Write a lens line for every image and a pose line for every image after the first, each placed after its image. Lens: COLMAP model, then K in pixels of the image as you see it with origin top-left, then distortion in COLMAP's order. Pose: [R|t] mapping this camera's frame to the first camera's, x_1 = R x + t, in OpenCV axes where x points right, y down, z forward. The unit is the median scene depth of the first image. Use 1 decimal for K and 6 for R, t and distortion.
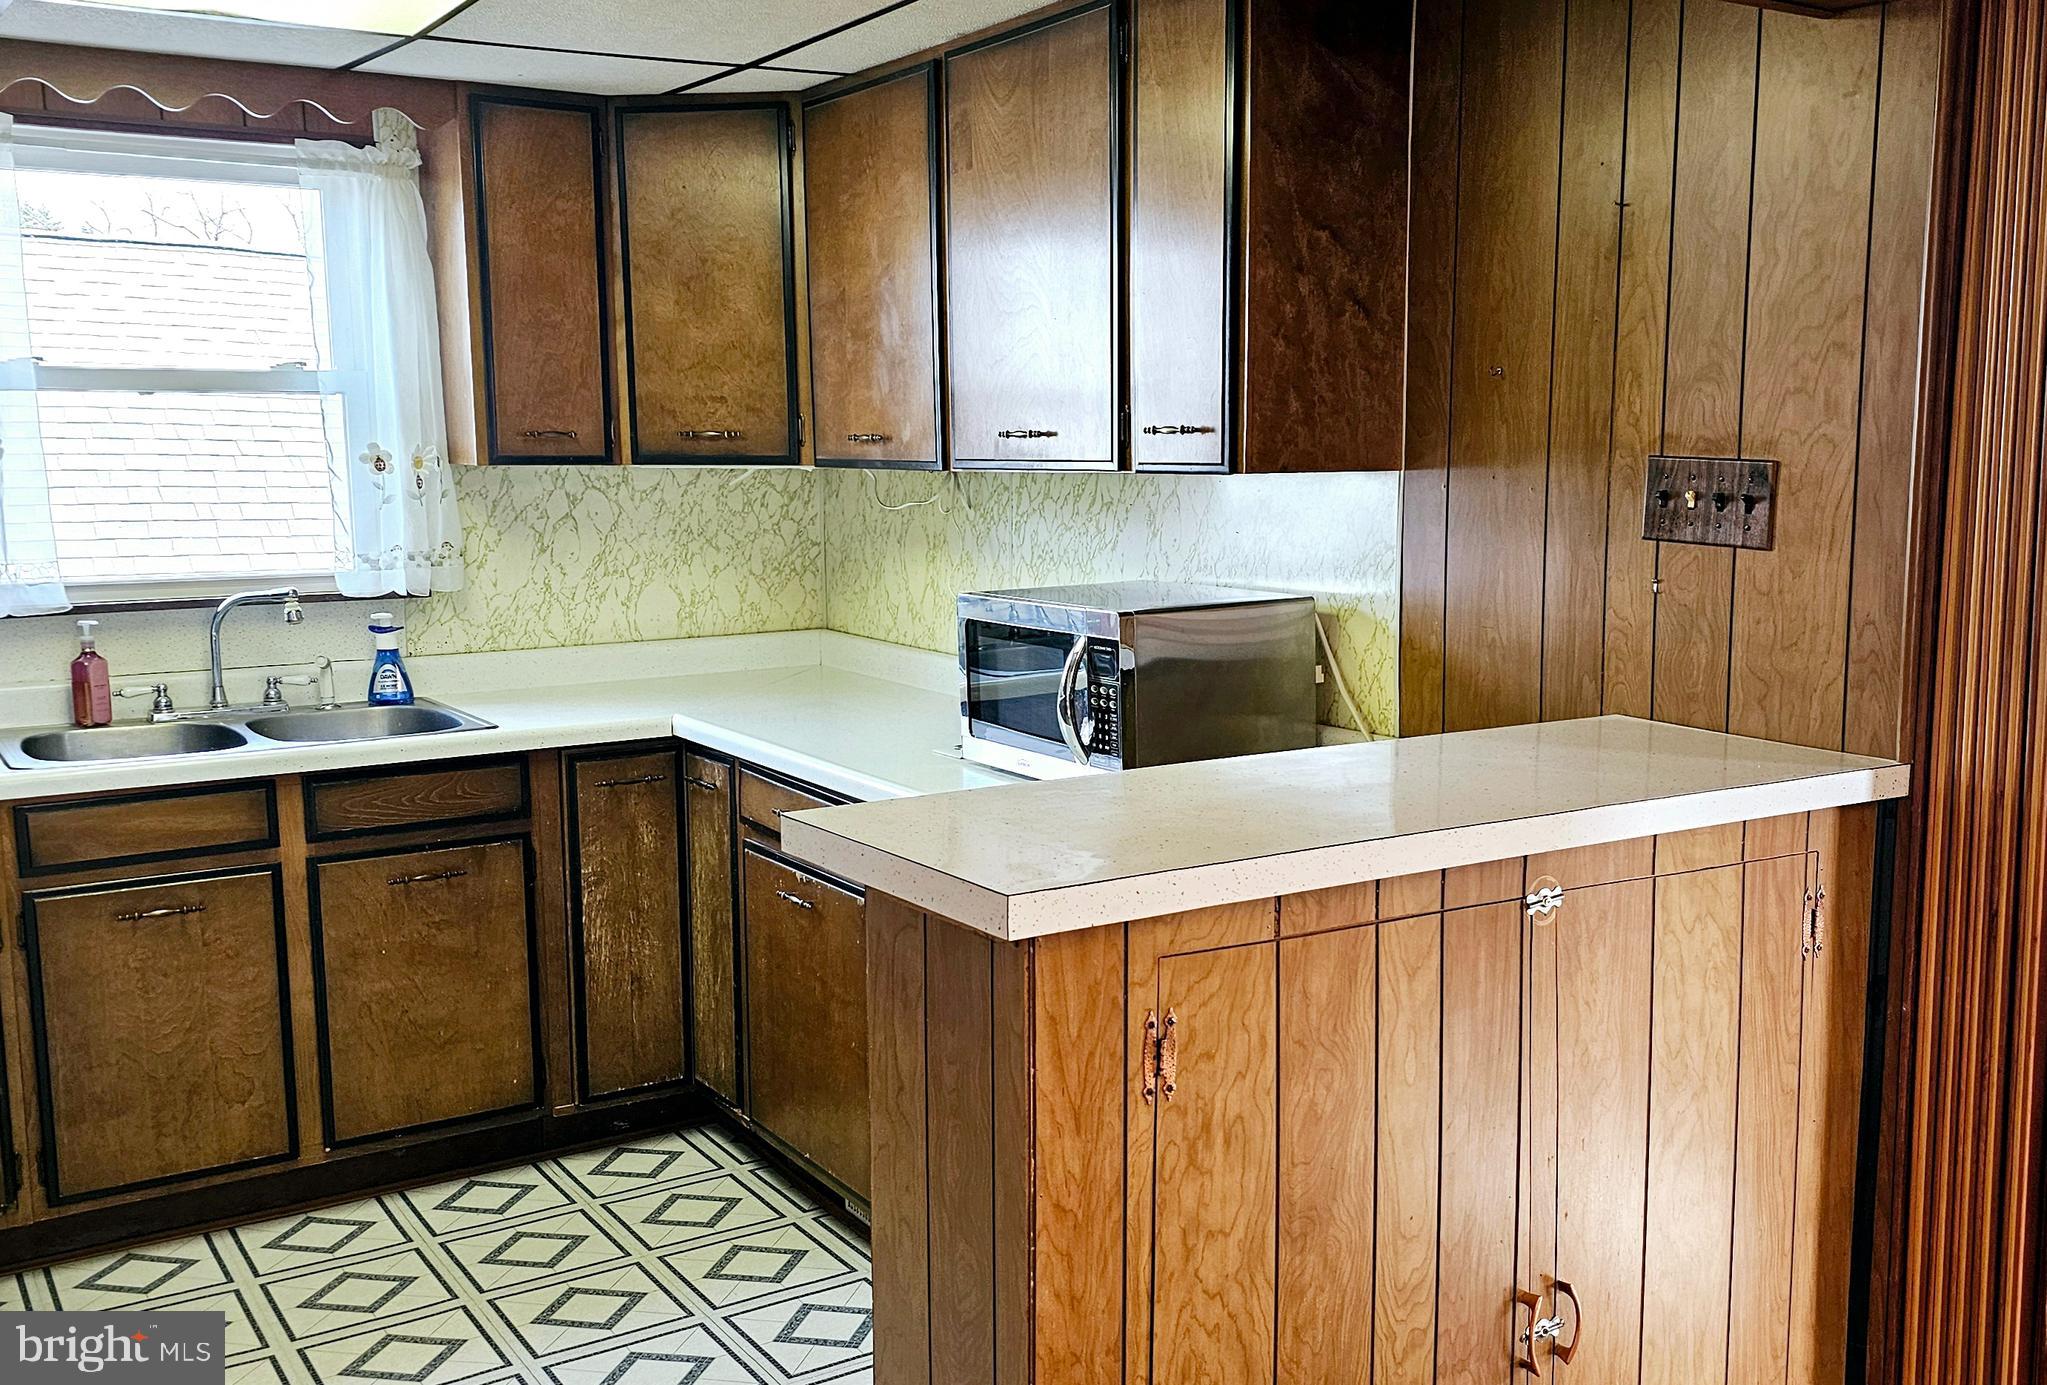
lens RADIAL K [[1955.0, 0, 1166.7], [0, 1955.0, 713.6], [0, 0, 1]] dist [0.005655, 0.000000]
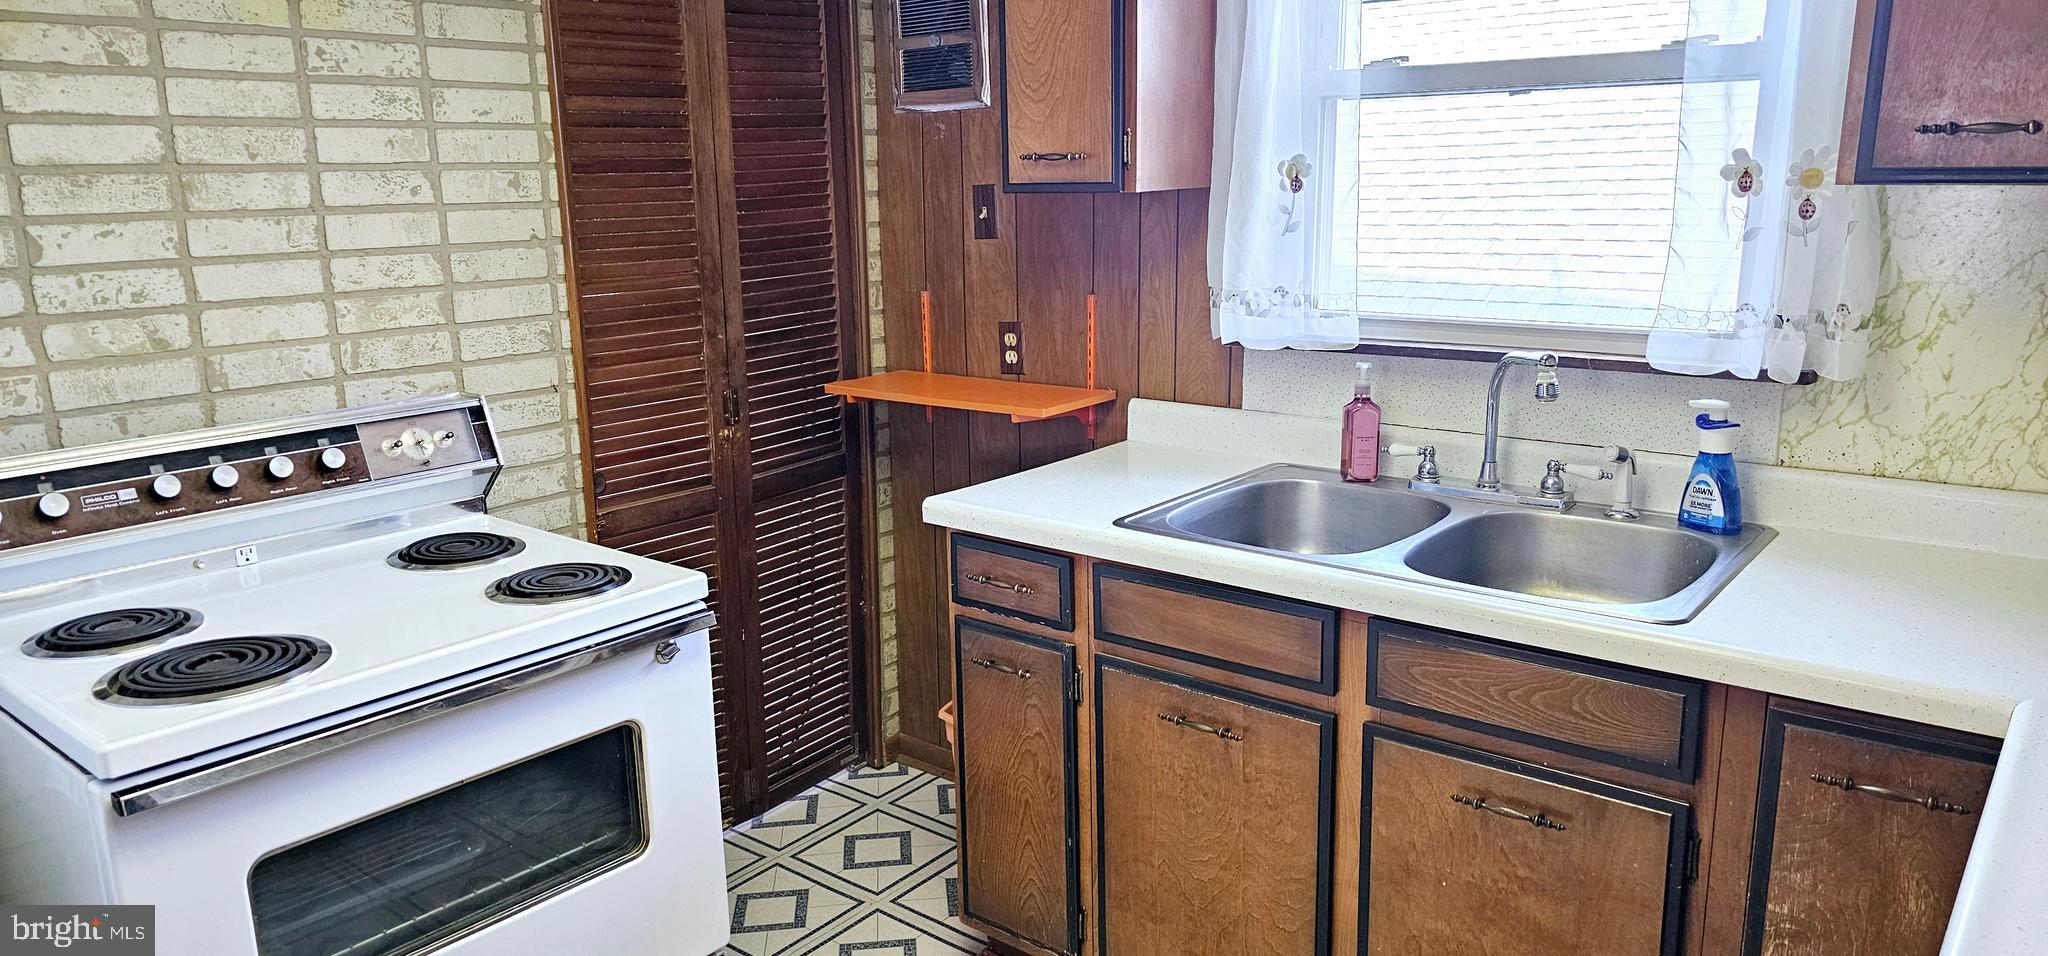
lens RADIAL K [[1348.8, 0, 1007.1], [0, 1348.8, 472.7], [0, 0, 1]] dist [0.033209, -0.021770]
pose [[0.257492, 0.204137, -0.944471, -0.007957], [-0.115460, 0.976927, 0.179674, -0.097681], [0.959358, 0.062784, 0.275120, 0.736340]]
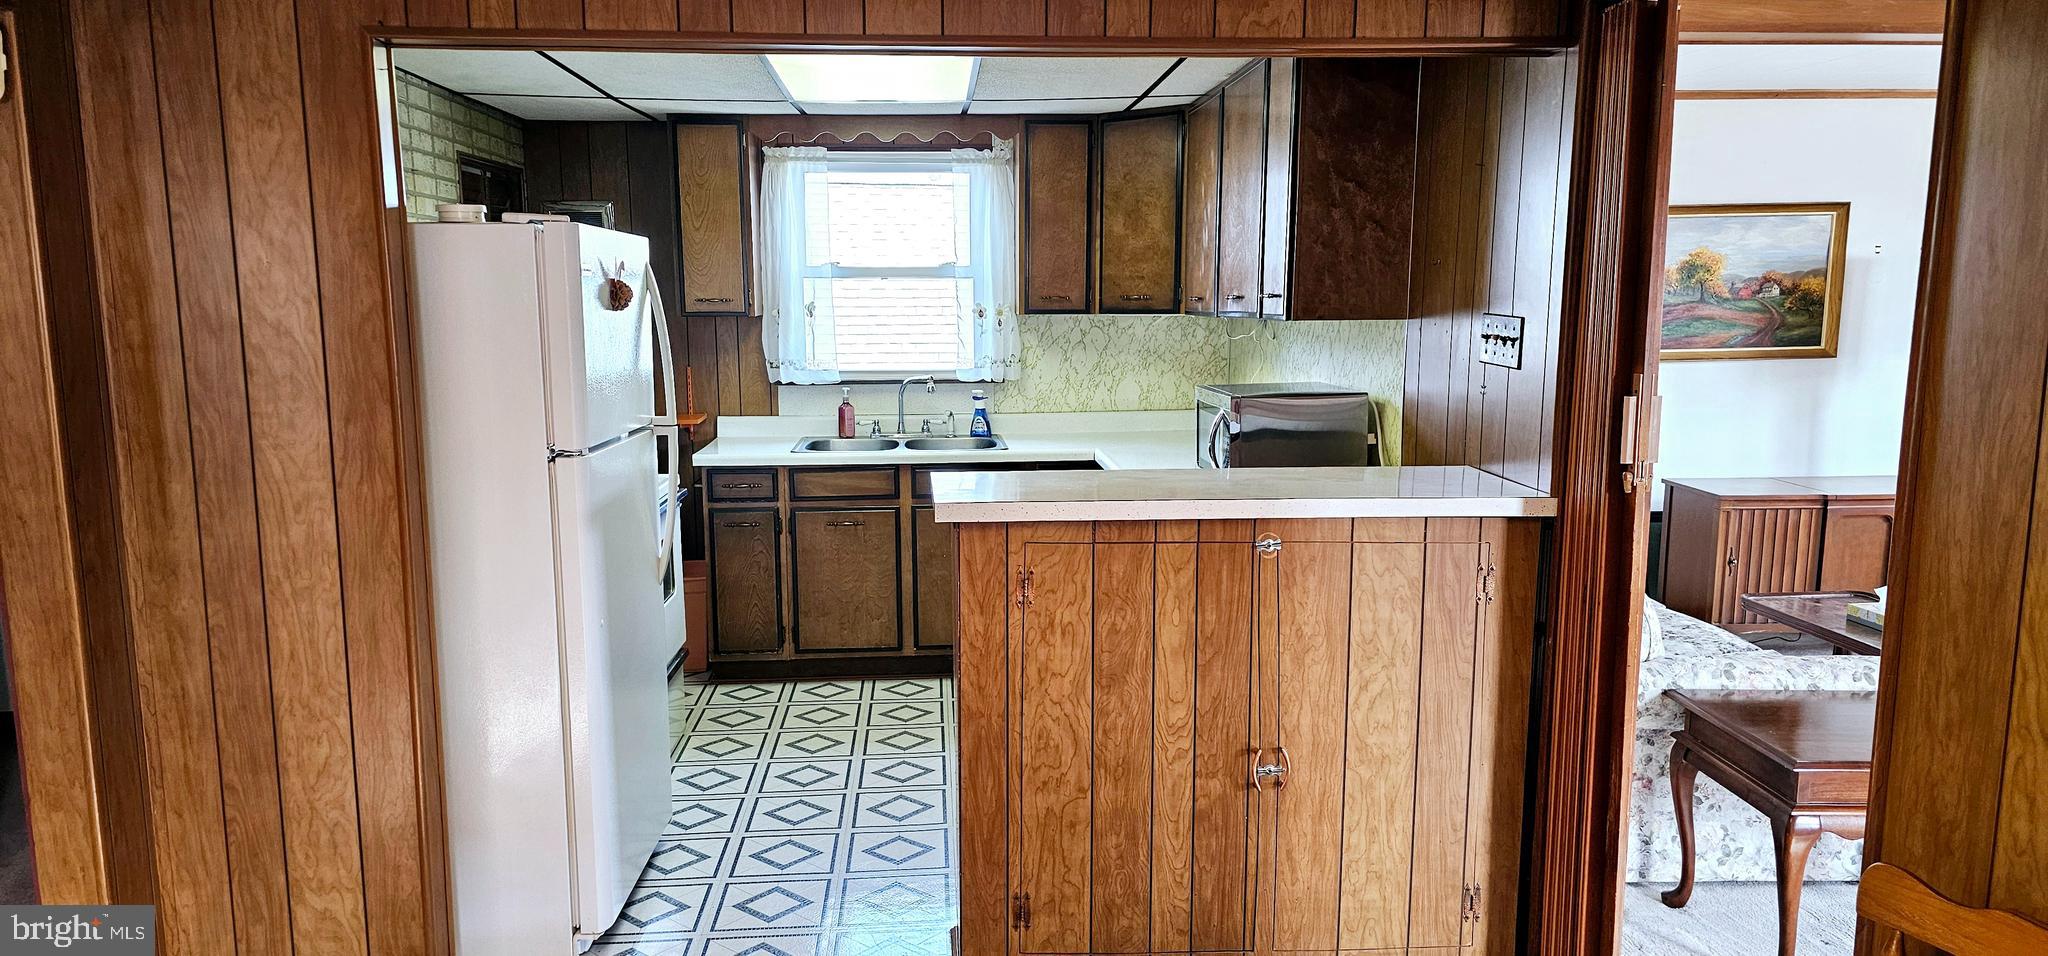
lens RADIAL K [[1348.8, 0, 1024.7], [0, 1348.8, 522.7], [0, 0, 1]] dist [0.033209, -0.021770]
pose [[0.855391, 0.081522, -0.511528, 0.399497], [-0.065697, 0.996637, 0.048974, 0.014200], [0.513800, -0.008287, 0.857870, -0.161816]]
